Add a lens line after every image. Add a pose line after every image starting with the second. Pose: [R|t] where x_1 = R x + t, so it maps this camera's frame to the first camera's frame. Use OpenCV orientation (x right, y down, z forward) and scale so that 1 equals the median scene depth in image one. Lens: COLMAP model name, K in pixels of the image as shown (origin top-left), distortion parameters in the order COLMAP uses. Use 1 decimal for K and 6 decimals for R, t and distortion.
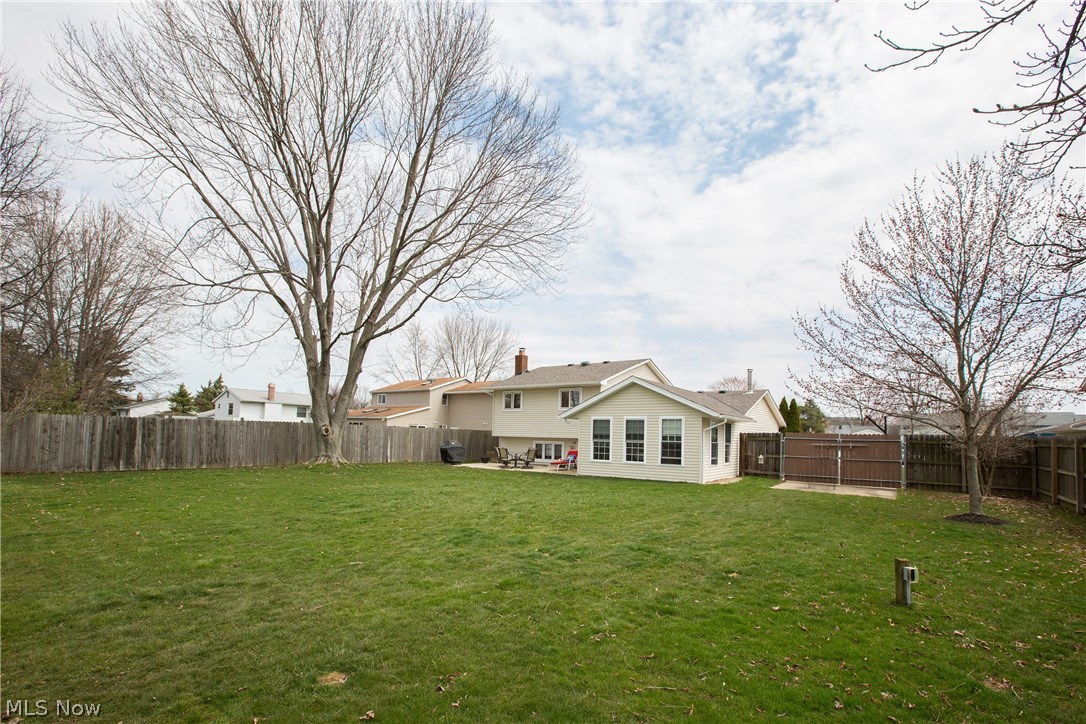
lens RADIAL K [[495.3, 0, 543.0], [0, 495.3, 362.0], [0, 0, 1]] dist [0.000749, 0.000216]
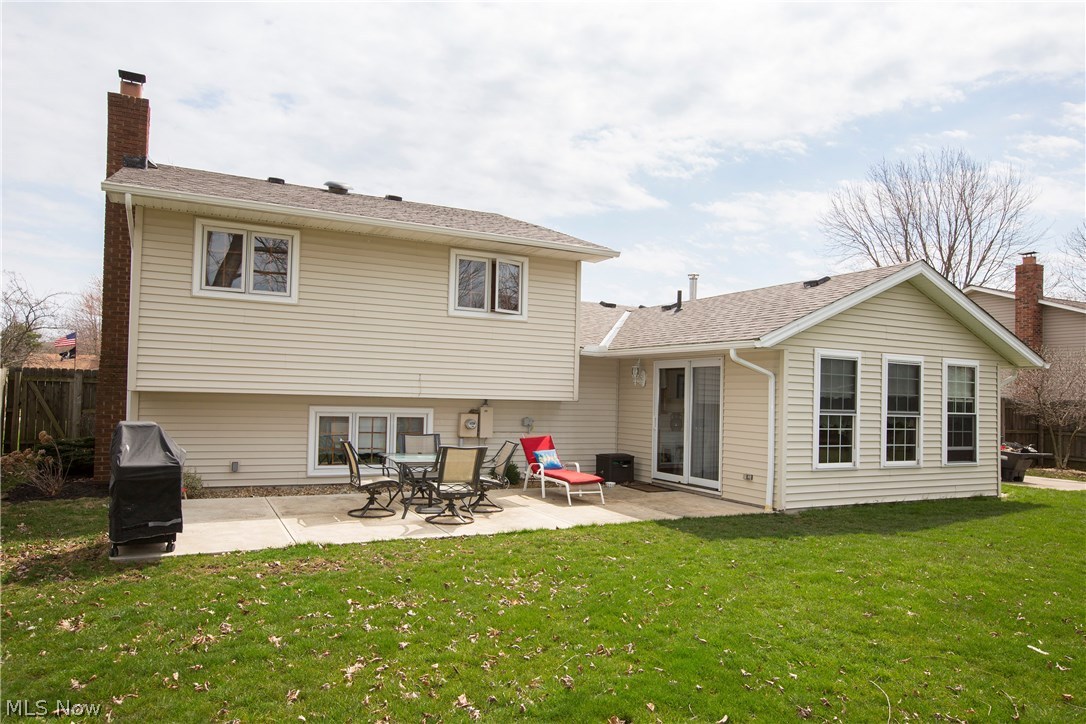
lens RADIAL K [[727.8, 0, 543.0], [0, 727.8, 362.0], [0, 0, 1]] dist [-0.002662, -0.000785]
pose [[0.437767, 0.034535, 0.898425, -0.508950], [-0.151184, 0.987861, 0.035693, 0.138595], [-0.886286, -0.151453, 0.437674, 0.995762]]
